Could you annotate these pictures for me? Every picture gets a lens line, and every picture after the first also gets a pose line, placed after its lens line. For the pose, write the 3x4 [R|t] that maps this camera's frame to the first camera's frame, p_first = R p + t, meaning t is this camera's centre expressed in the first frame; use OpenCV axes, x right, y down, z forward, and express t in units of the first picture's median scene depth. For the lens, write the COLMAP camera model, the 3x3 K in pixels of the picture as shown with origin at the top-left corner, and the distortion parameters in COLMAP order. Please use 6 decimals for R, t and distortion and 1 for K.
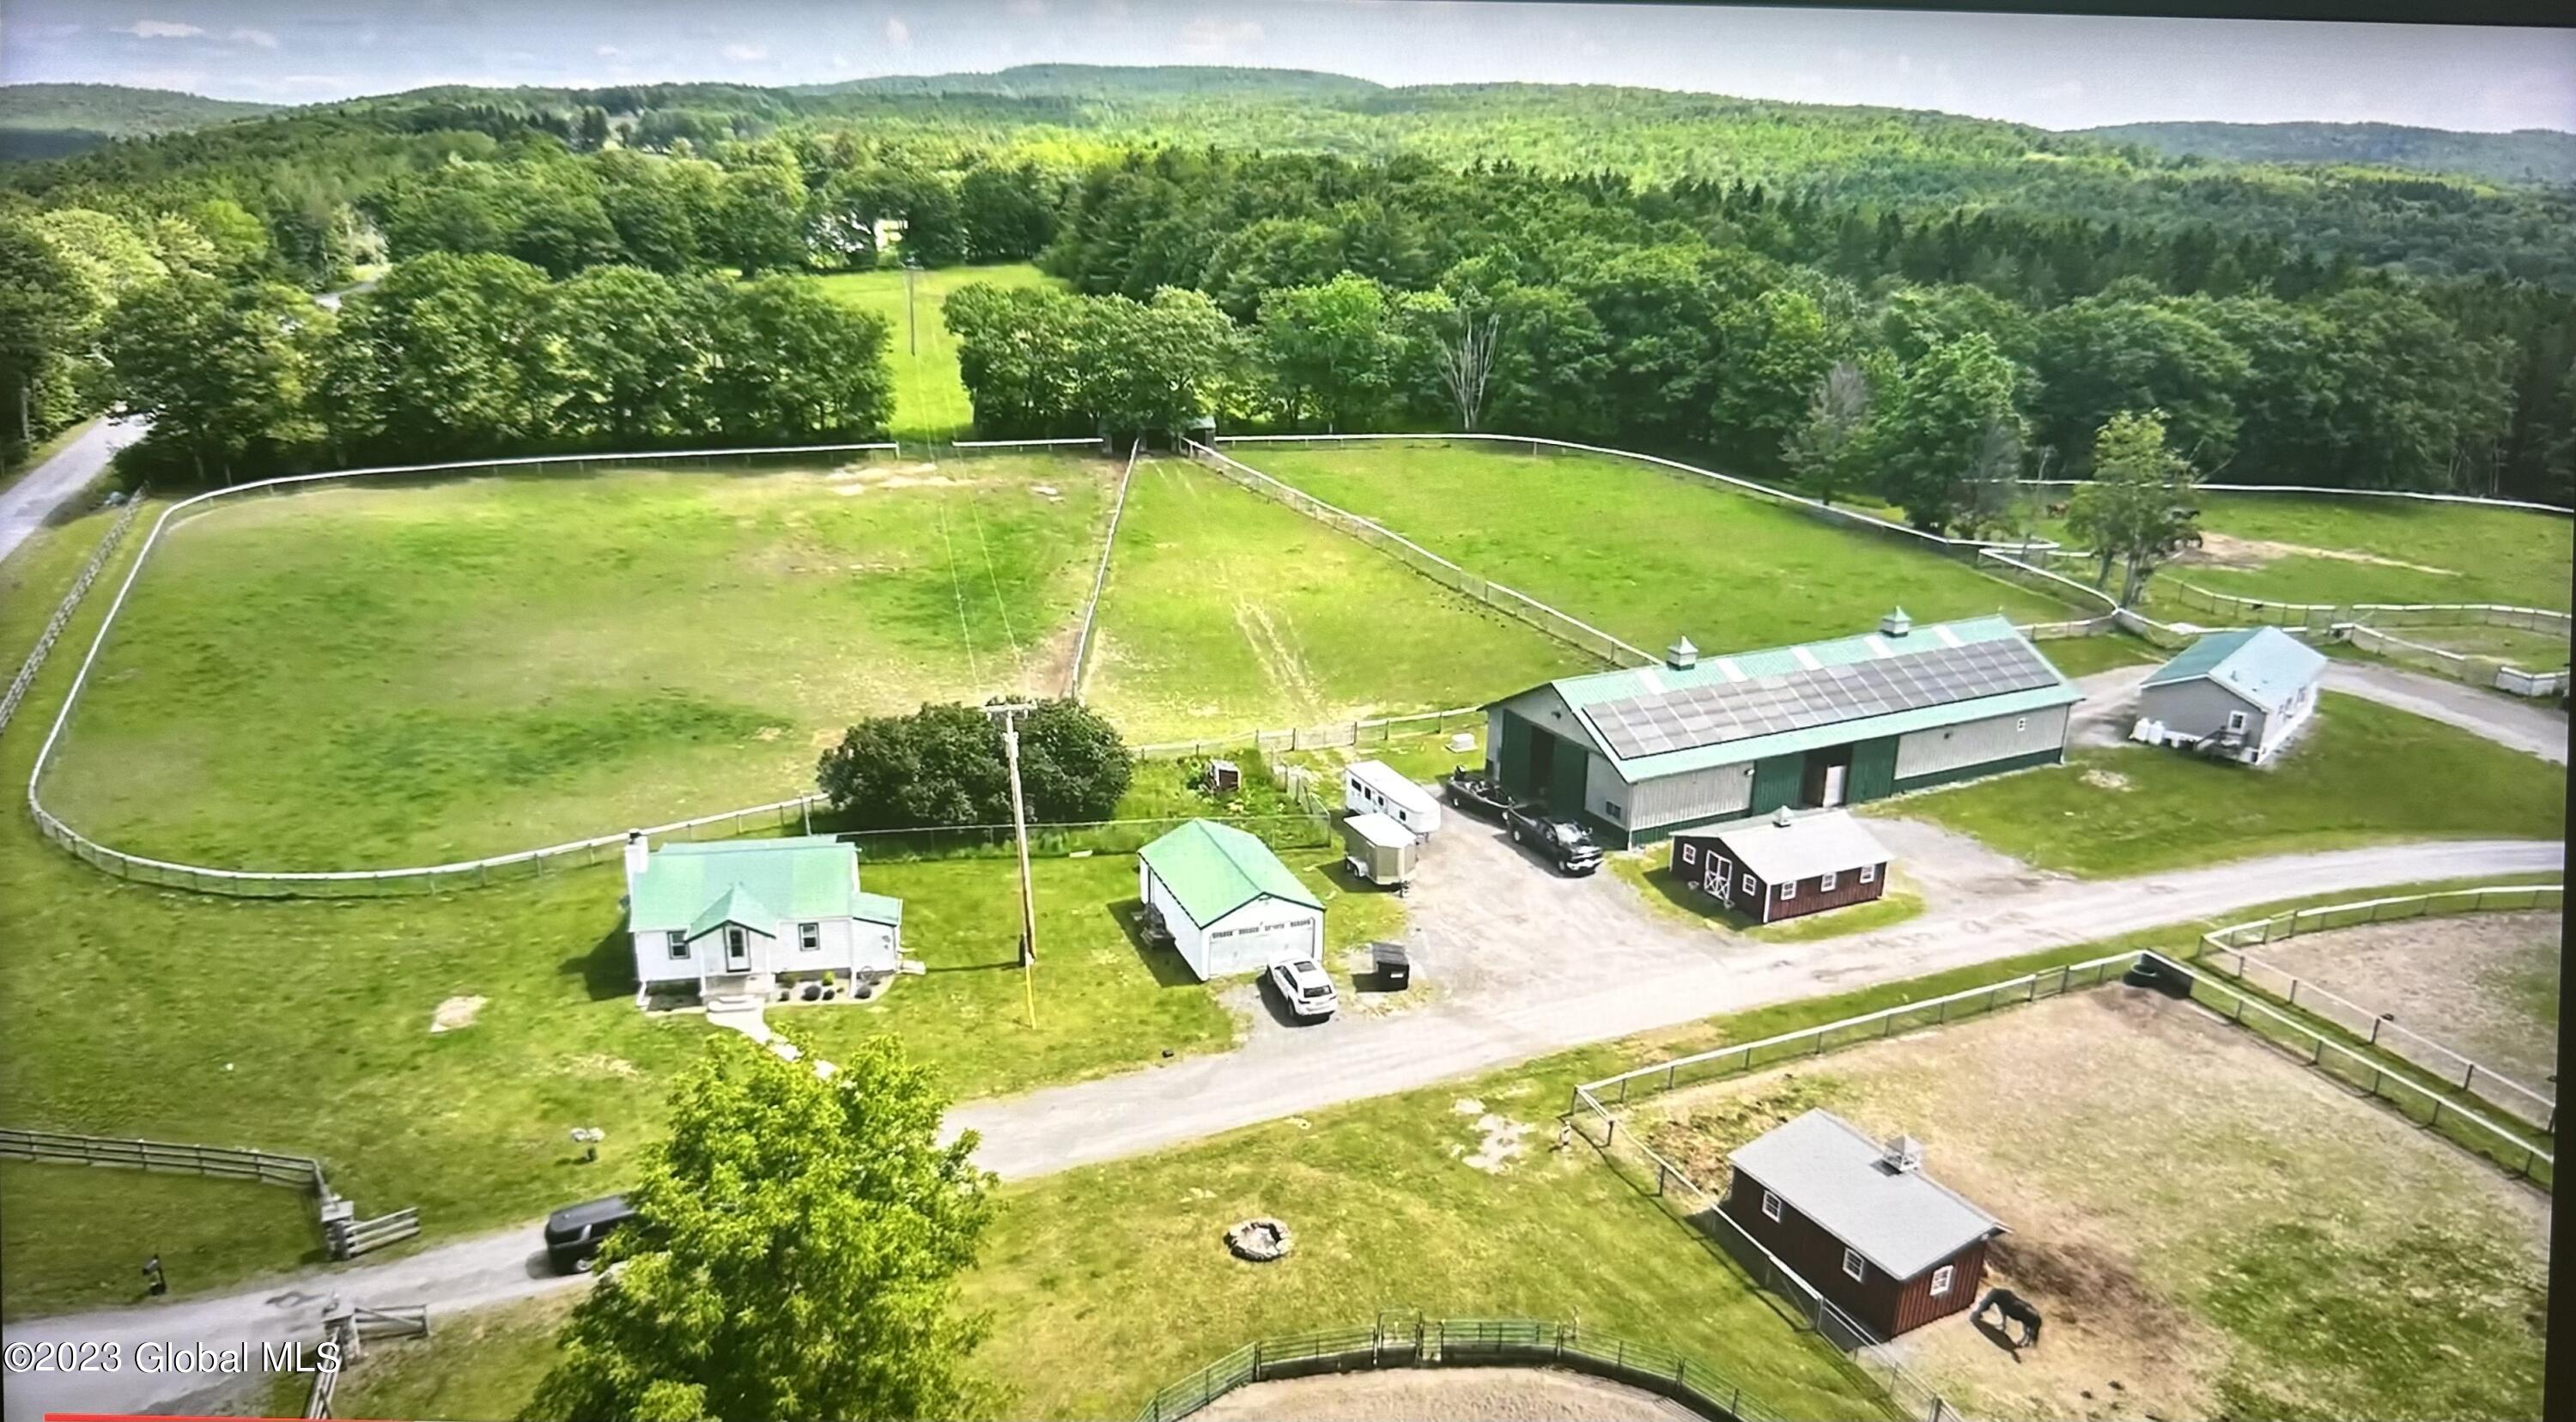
lens RADIAL K [[1802.0, 0, 1286.2], [0, 1802.0, 768.1], [0, 0, 1]] dist [0.095094, -0.184418]
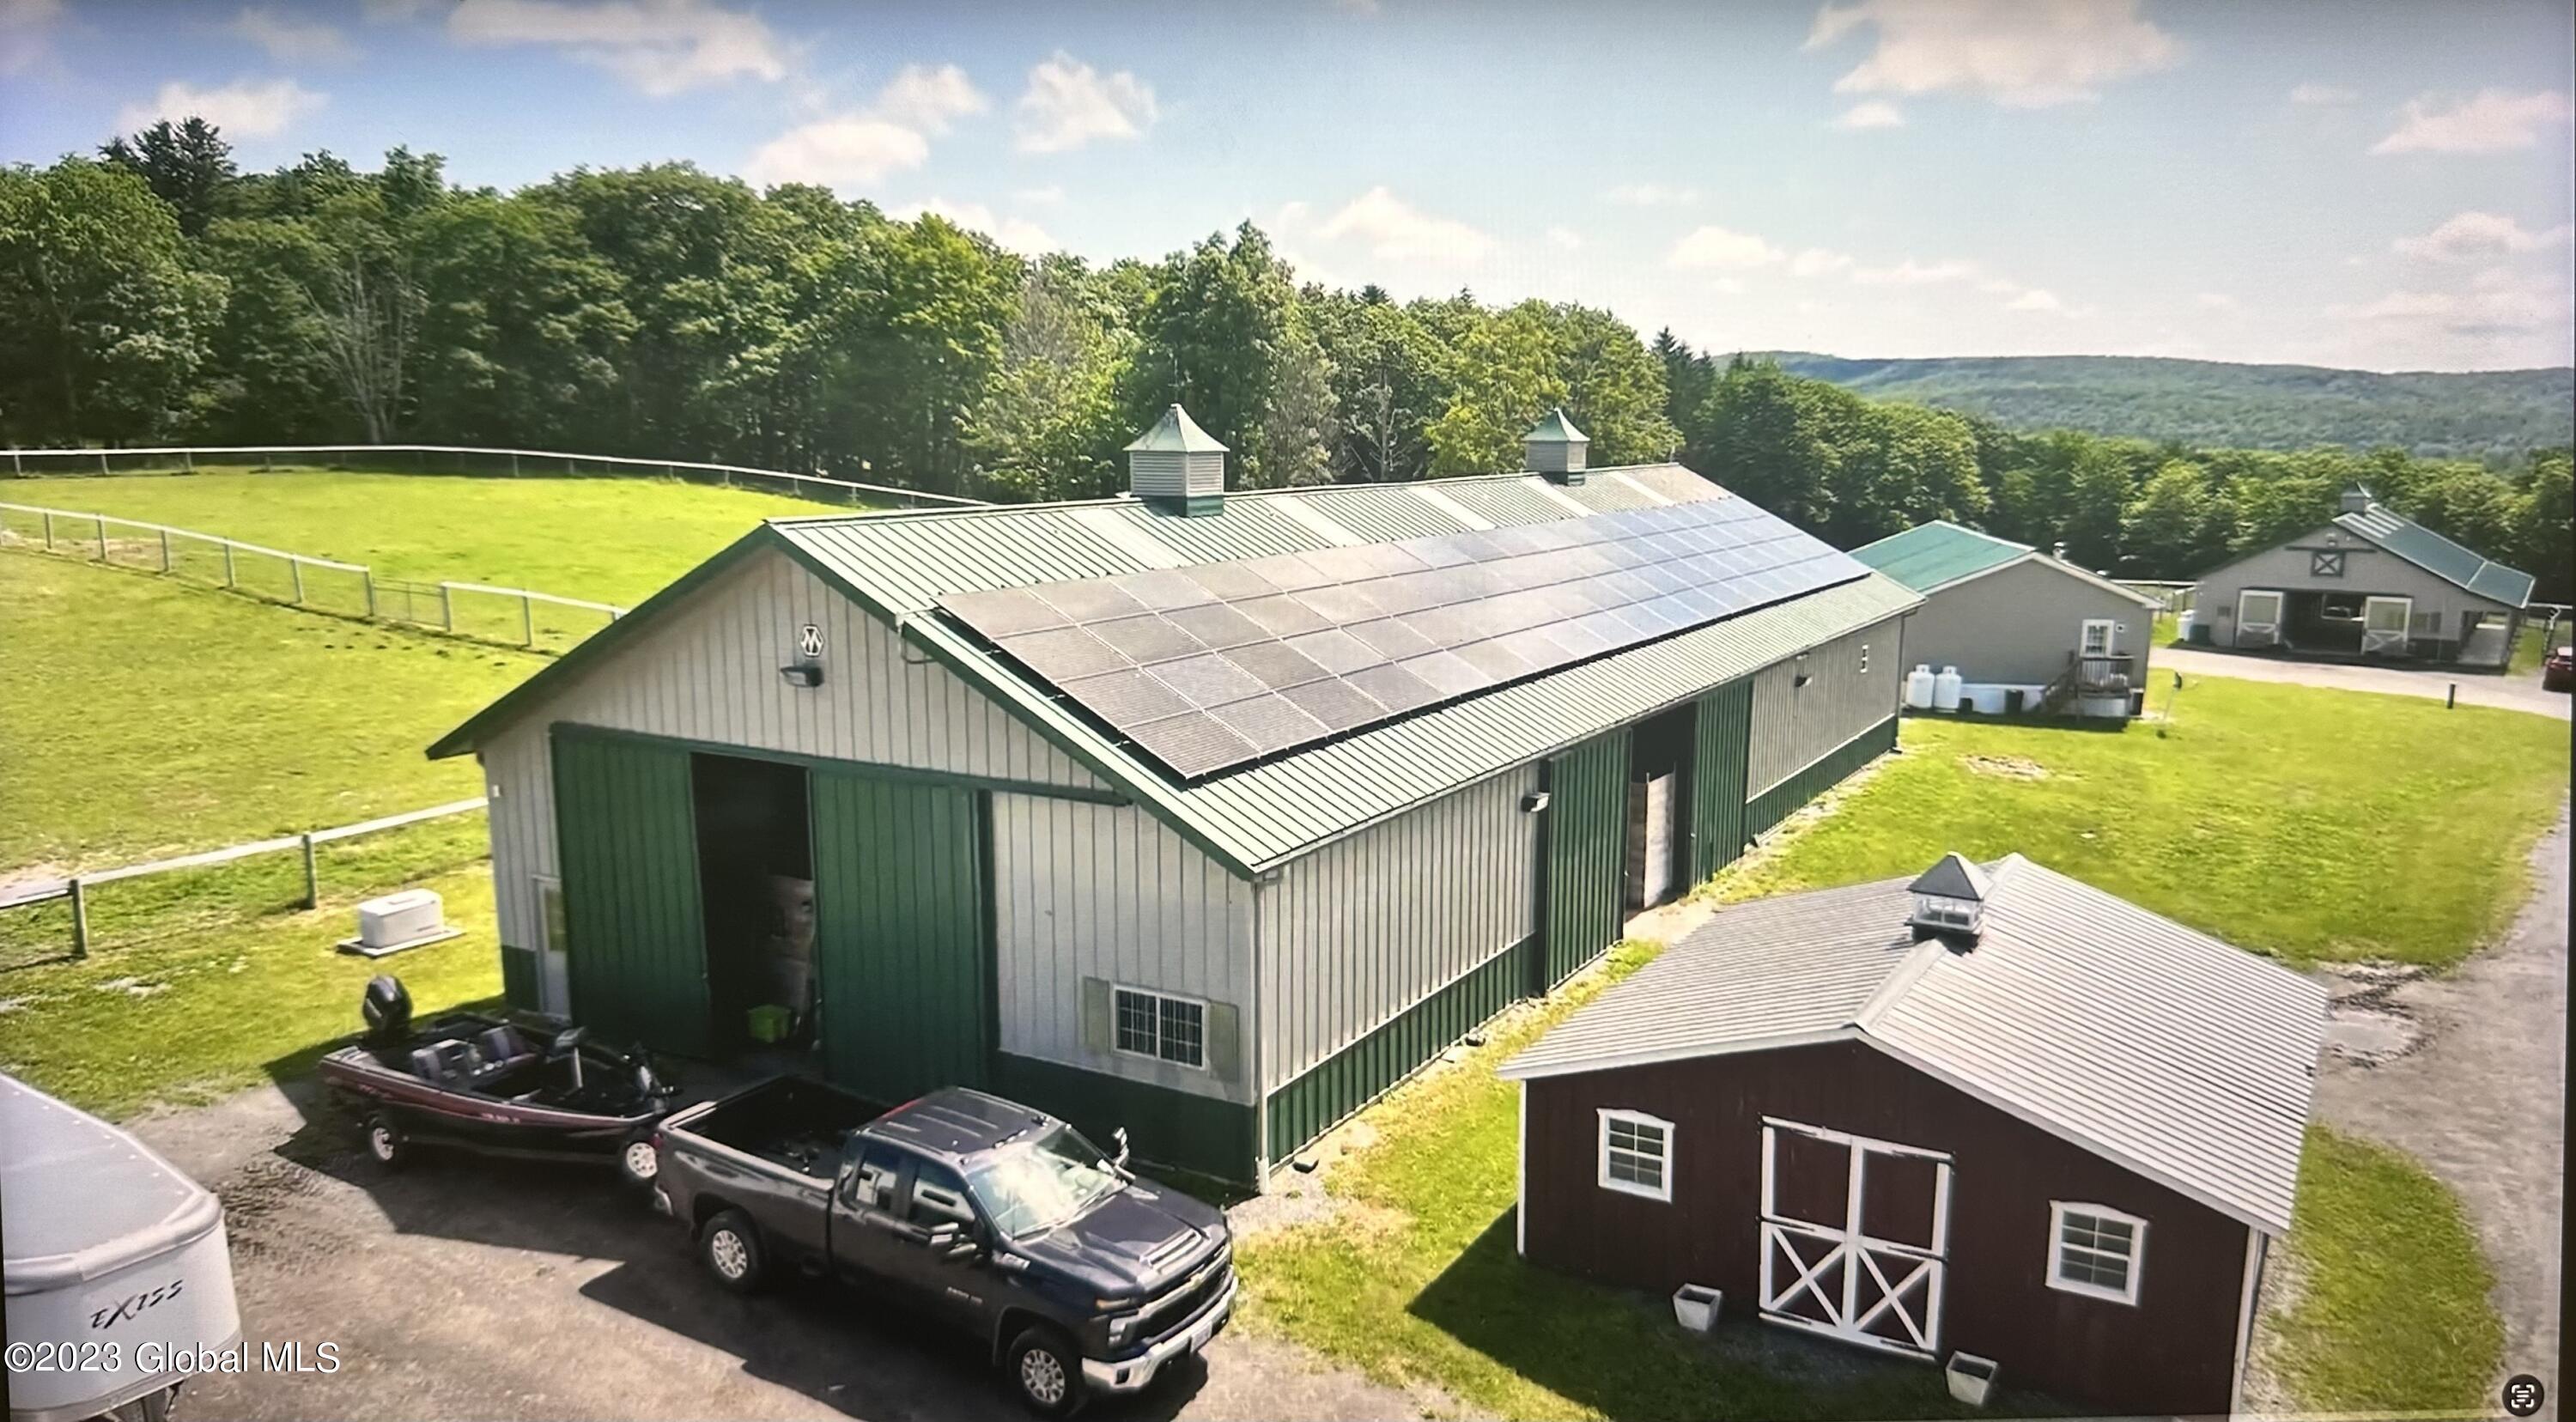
lens RADIAL K [[1802.0, 0, 1286.2], [0, 1802.0, 768.1], [0, 0, 1]] dist [0.095094, -0.184418]
pose [[0.854338, -0.116628, 0.506463, 0.078510], [0.187355, 0.978086, -0.090811, 0.013866], [-0.484773, 0.172471, 0.857467, 0.726231]]
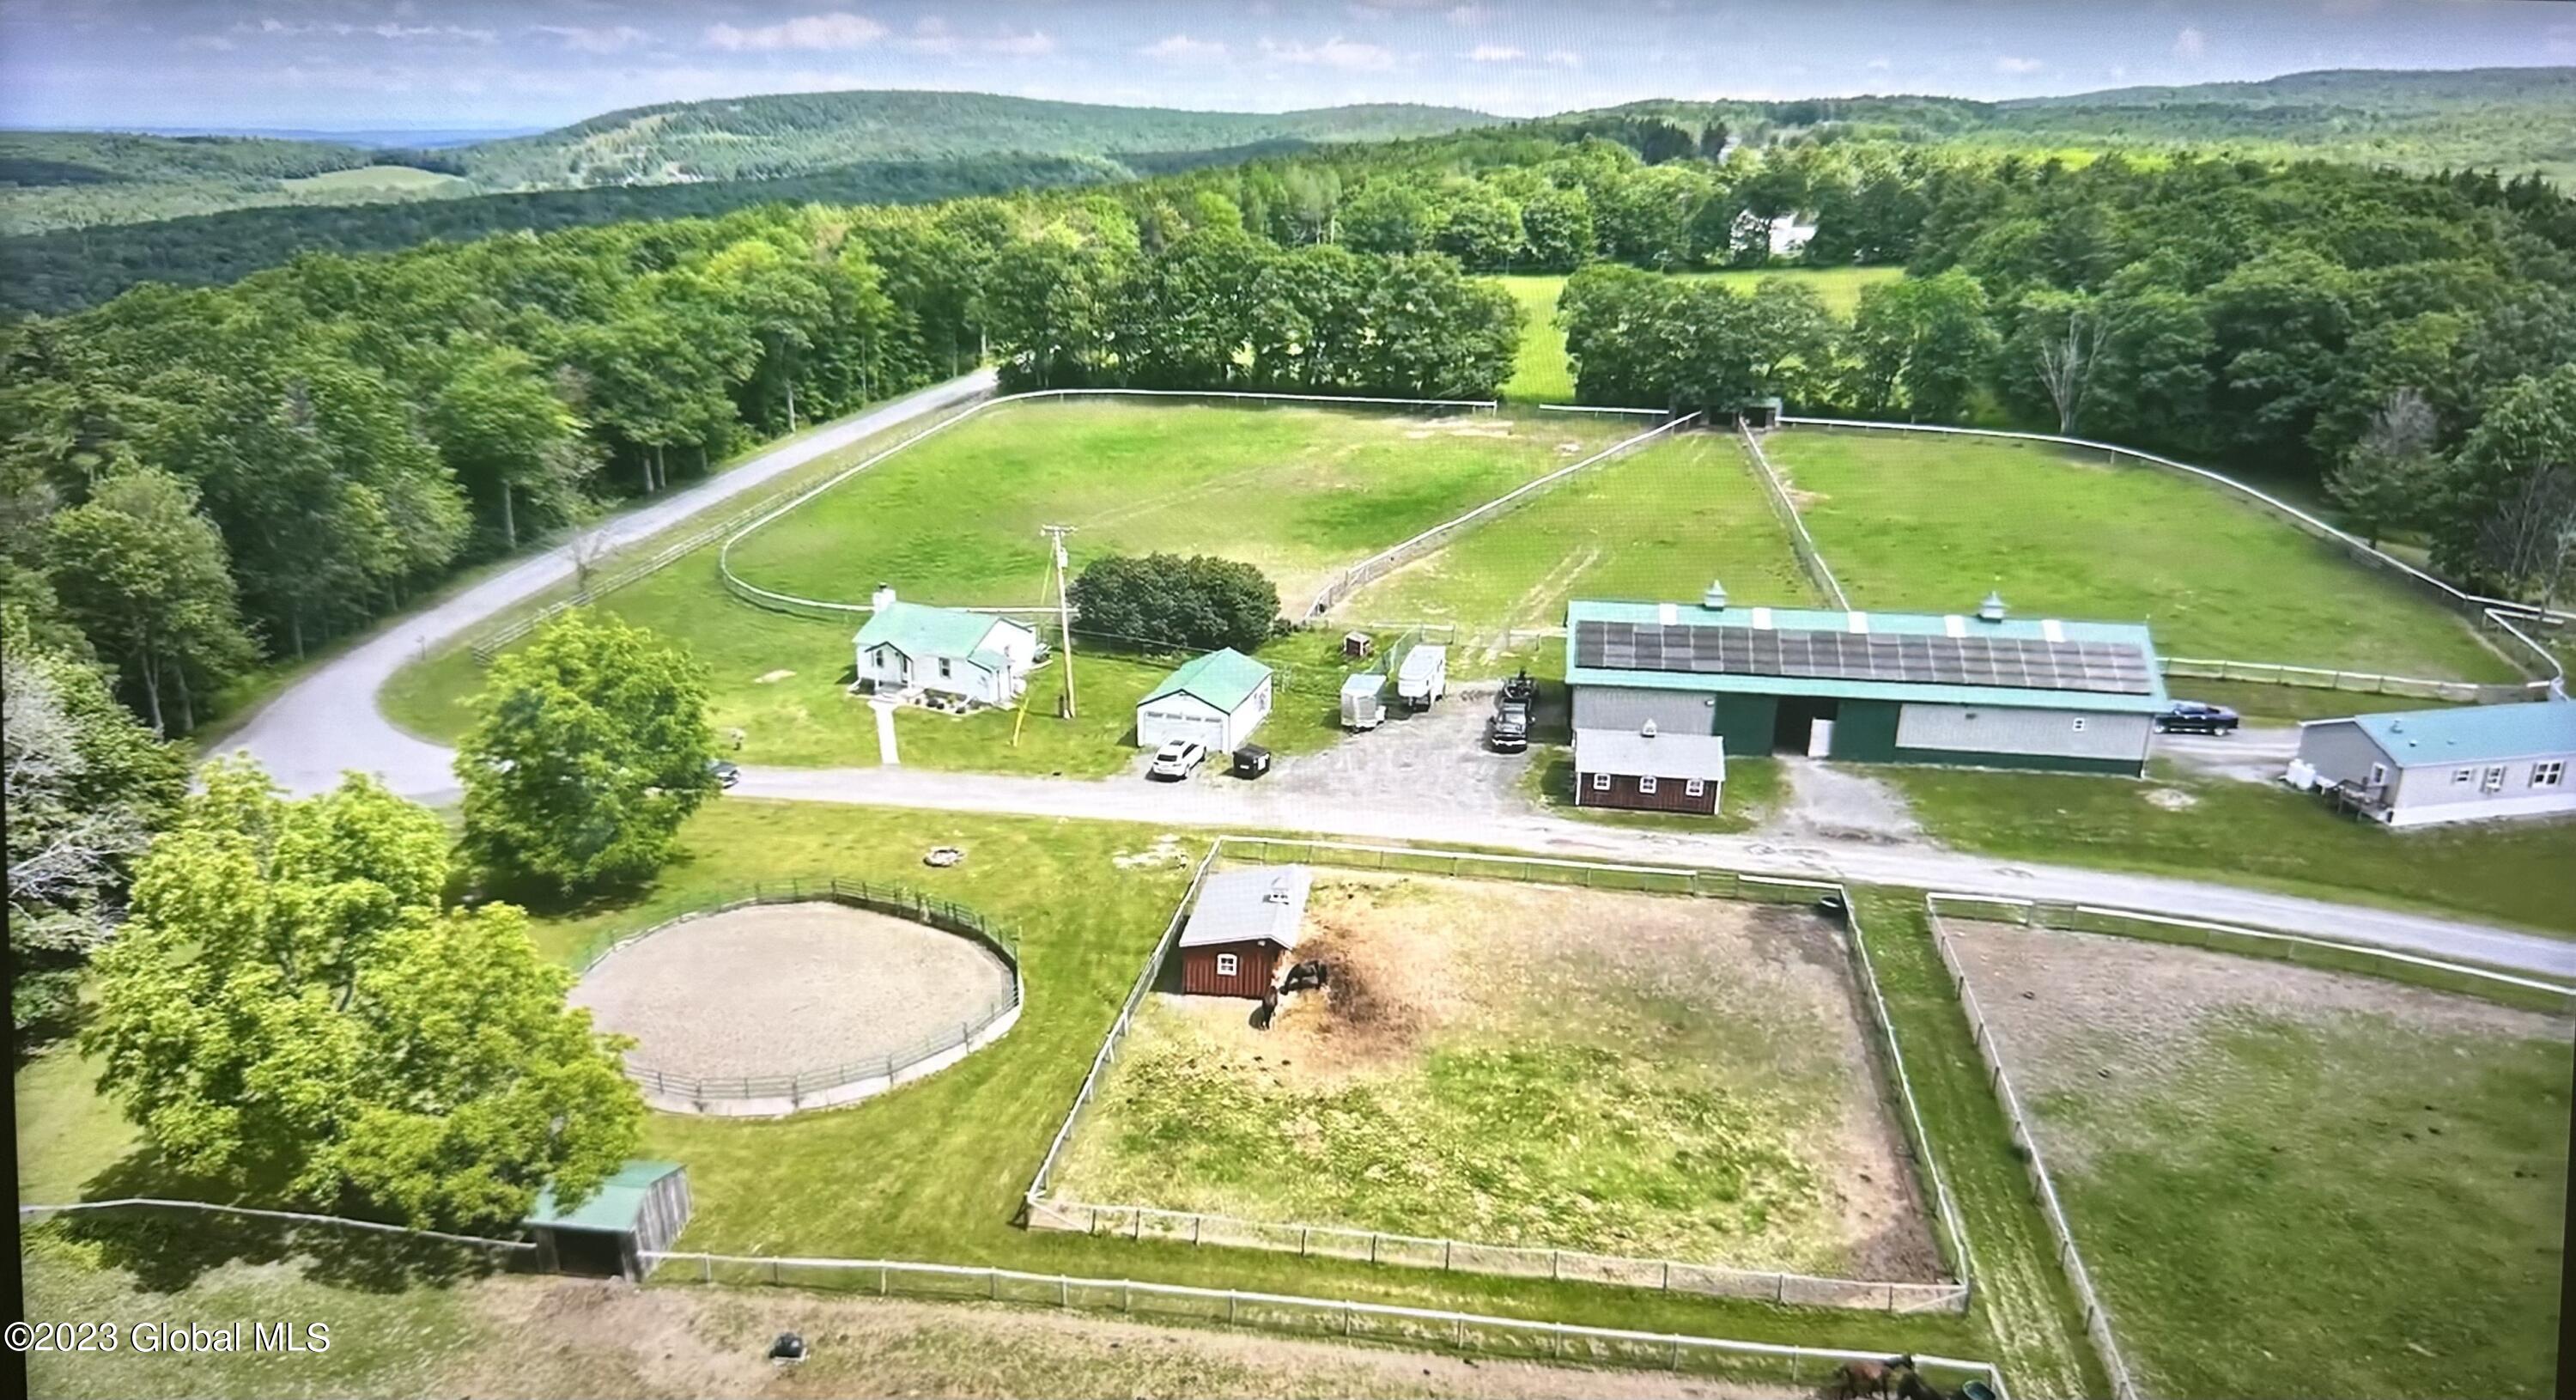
lens RADIAL K [[1794.6, 0, 1293.4], [0, 1794.6, 836.4], [0, 0, 1]] dist [0.145874, -0.292470]
pose [[0.802638, 0.208846, -0.558709, 0.638853], [-0.194869, 0.977113, 0.085299, 0.034587], [0.563736, 0.040411, 0.824966, -0.051583]]
